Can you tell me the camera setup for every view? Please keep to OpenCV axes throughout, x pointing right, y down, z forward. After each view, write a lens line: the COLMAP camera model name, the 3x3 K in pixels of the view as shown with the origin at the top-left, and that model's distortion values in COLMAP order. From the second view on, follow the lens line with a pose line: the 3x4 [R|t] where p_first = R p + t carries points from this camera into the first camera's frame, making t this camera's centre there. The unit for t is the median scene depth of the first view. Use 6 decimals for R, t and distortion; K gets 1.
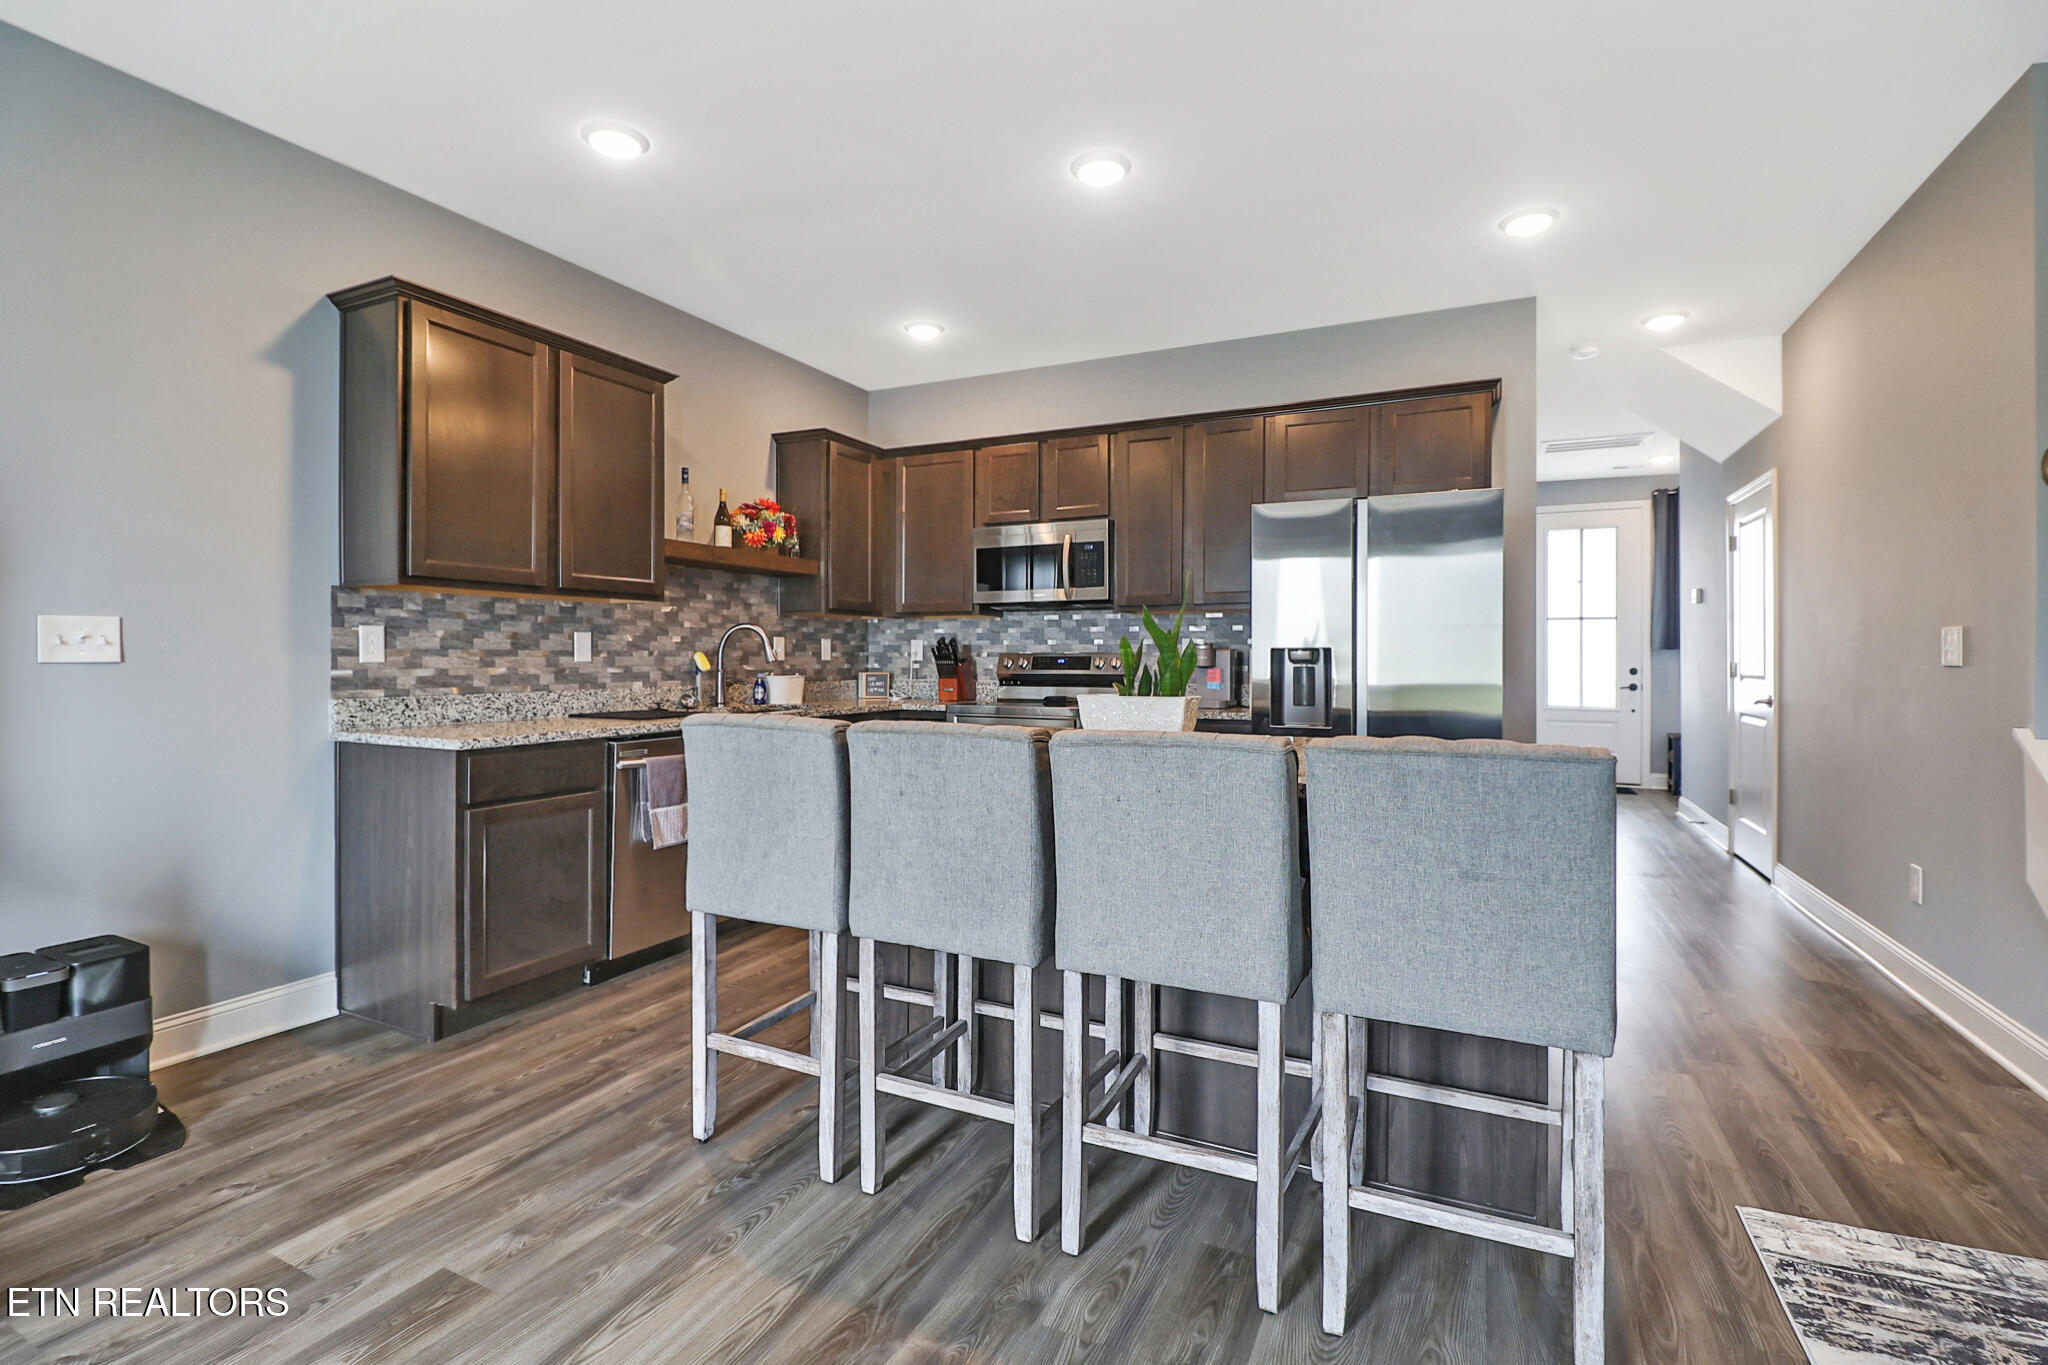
lens RADIAL K [[937.9, 0, 1011.4], [0, 937.9, 652.6], [0, 0, 1]] dist [-0.004433, -0.009699]
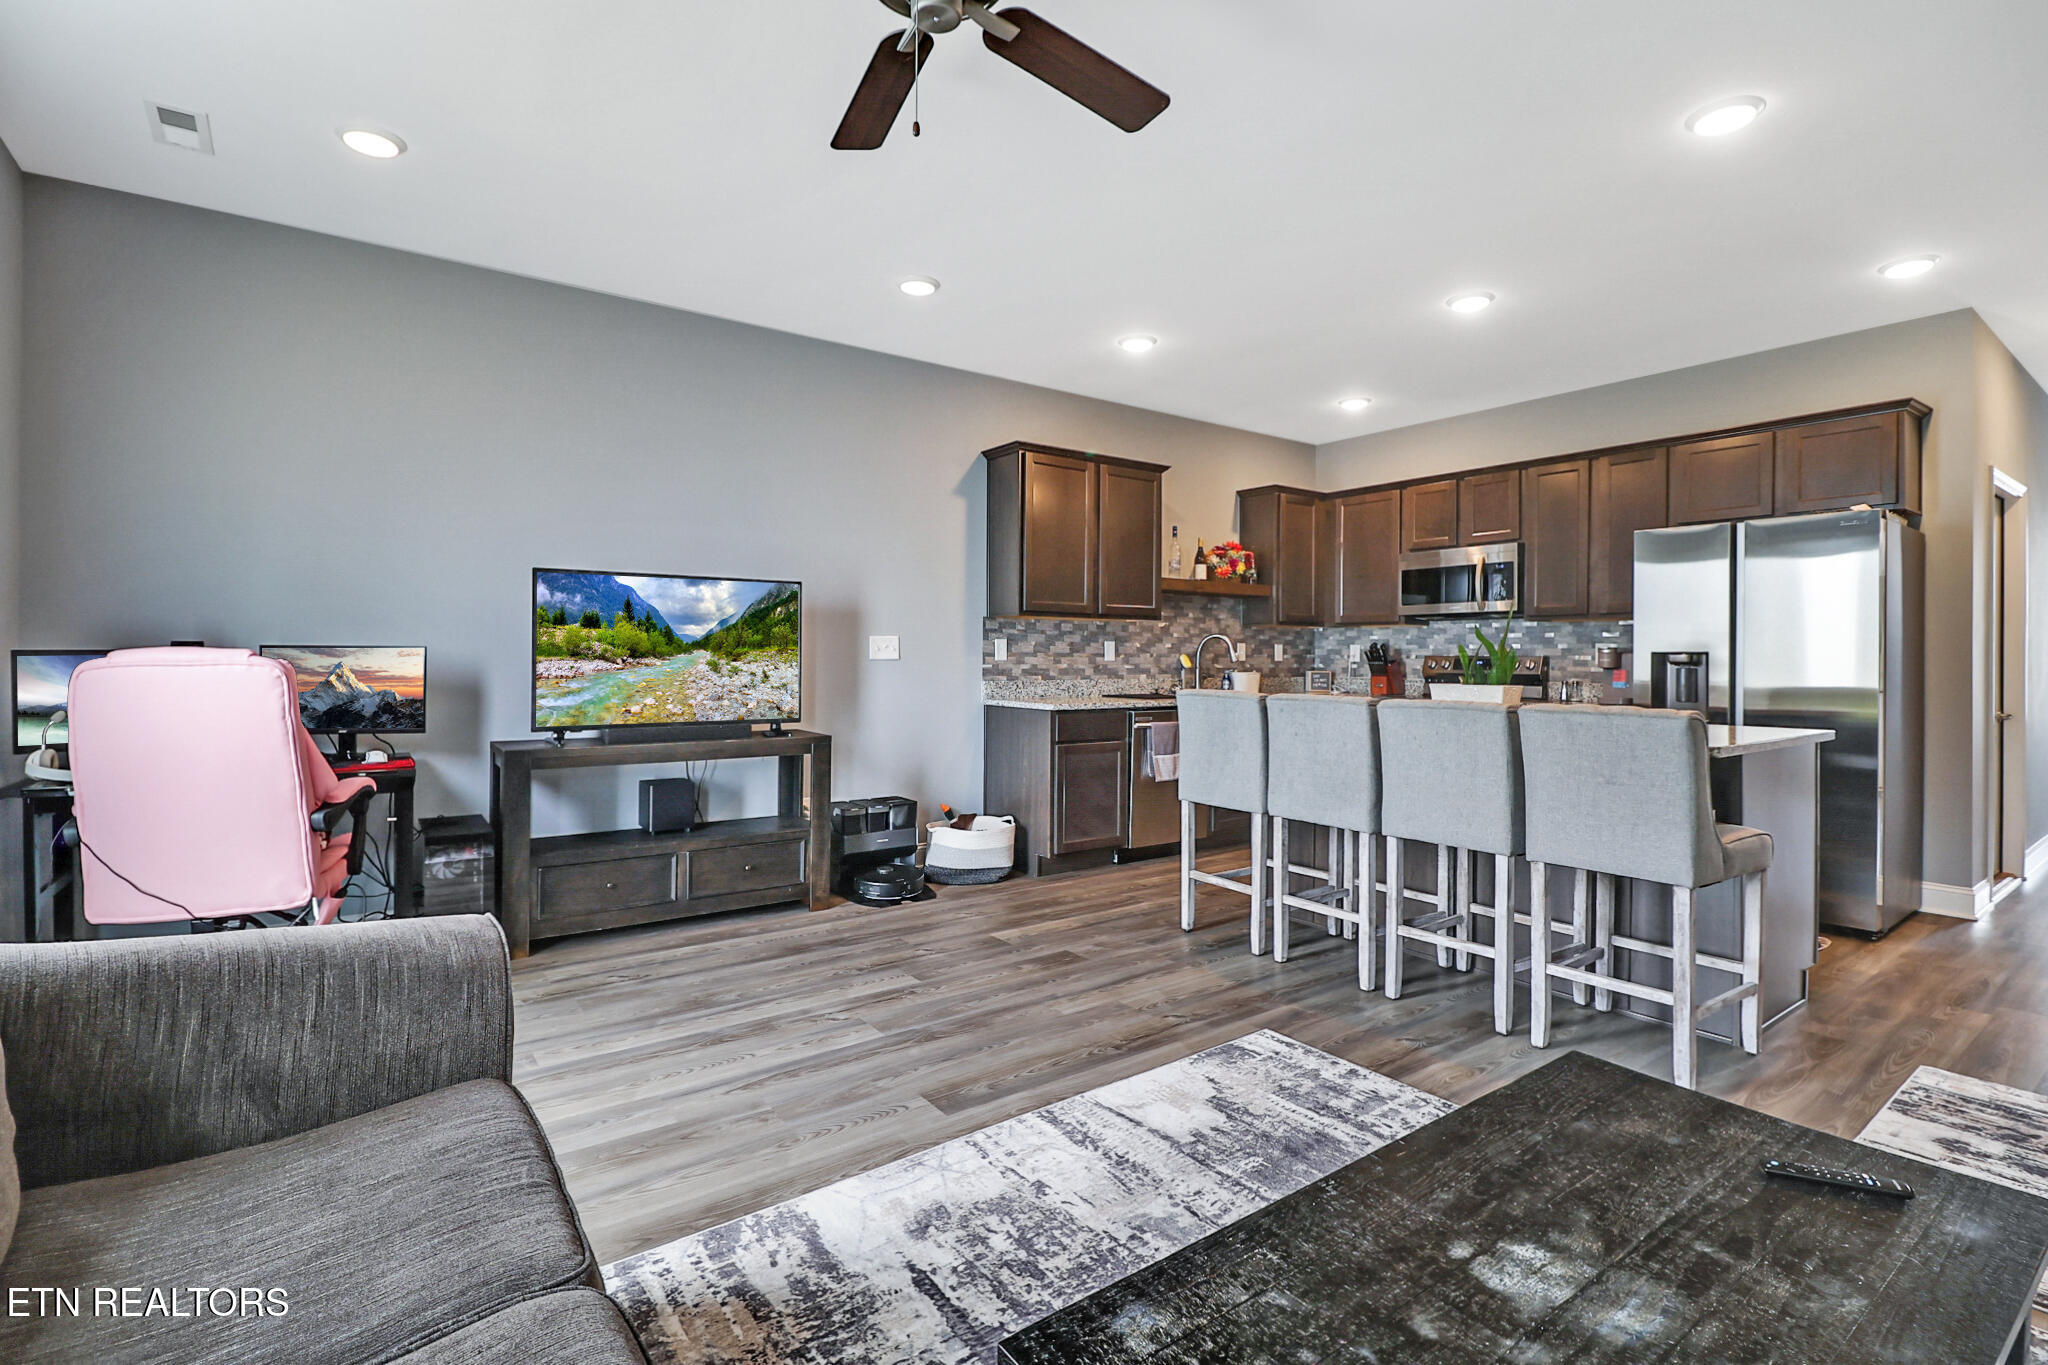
lens RADIAL K [[937.9, 0, 1009.1], [0, 937.9, 667.1], [0, 0, 1]] dist [-0.004433, -0.009699]
pose [[0.877489, 0.008237, -0.479526, 0.127225], [-0.001930, 0.999905, 0.013643, -0.000383], [0.479593, -0.011046, 0.877421, -0.409296]]
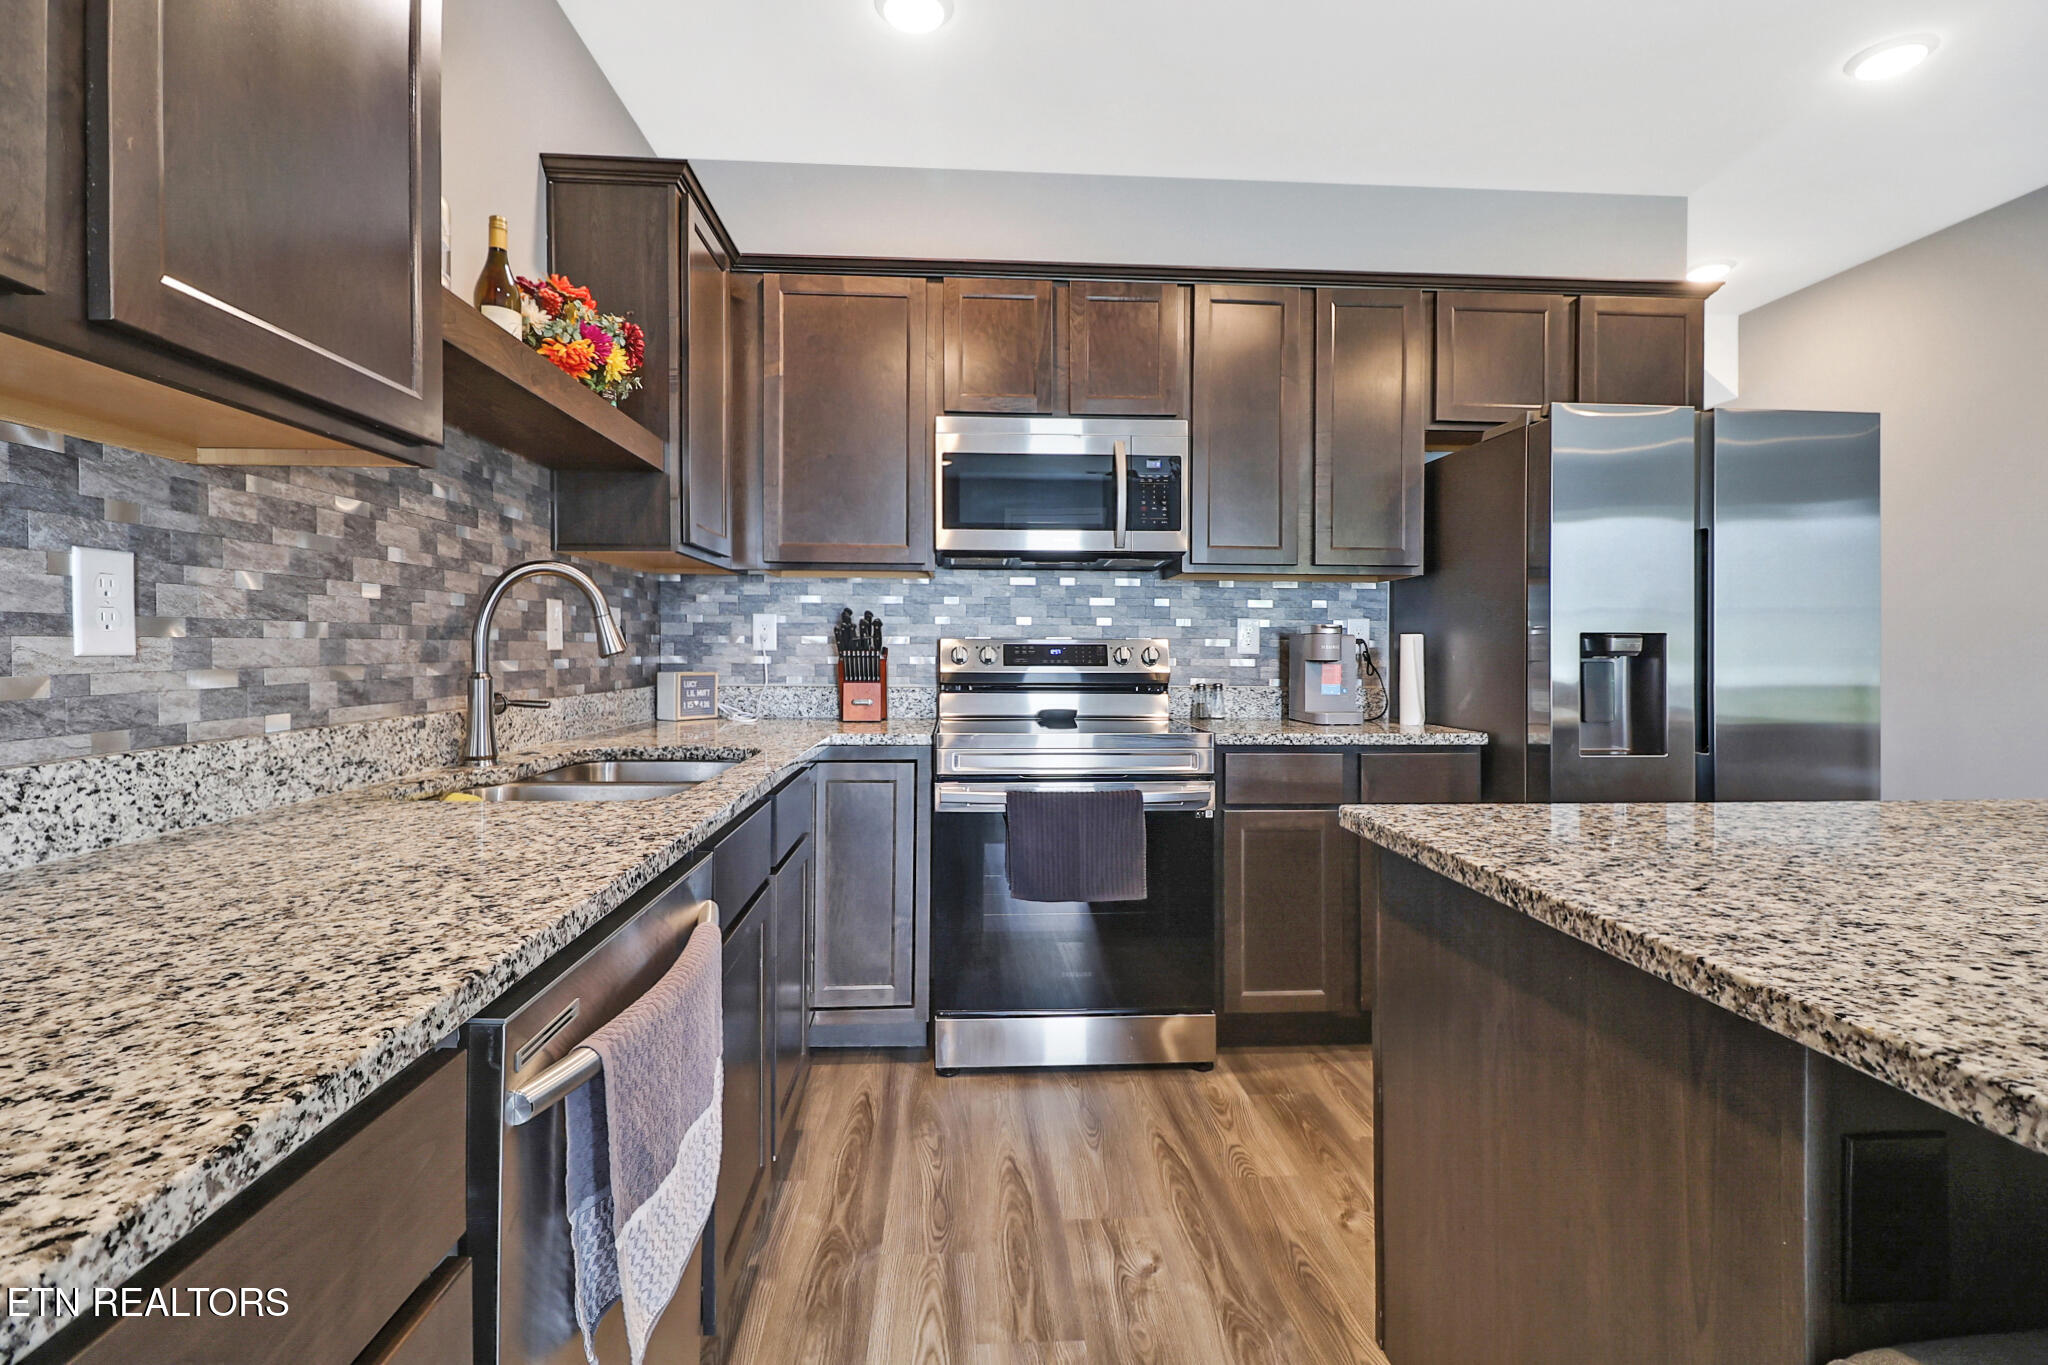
lens RADIAL K [[937.9, 0, 1013.6], [0, 937.9, 659.2], [0, 0, 1]] dist [-0.004433, -0.009699]
pose [[0.871472, -0.002680, 0.490437, -0.350953], [-0.006481, 0.999835, 0.016979, 0.004445], [-0.490402, -0.017976, 0.871311, 0.615480]]
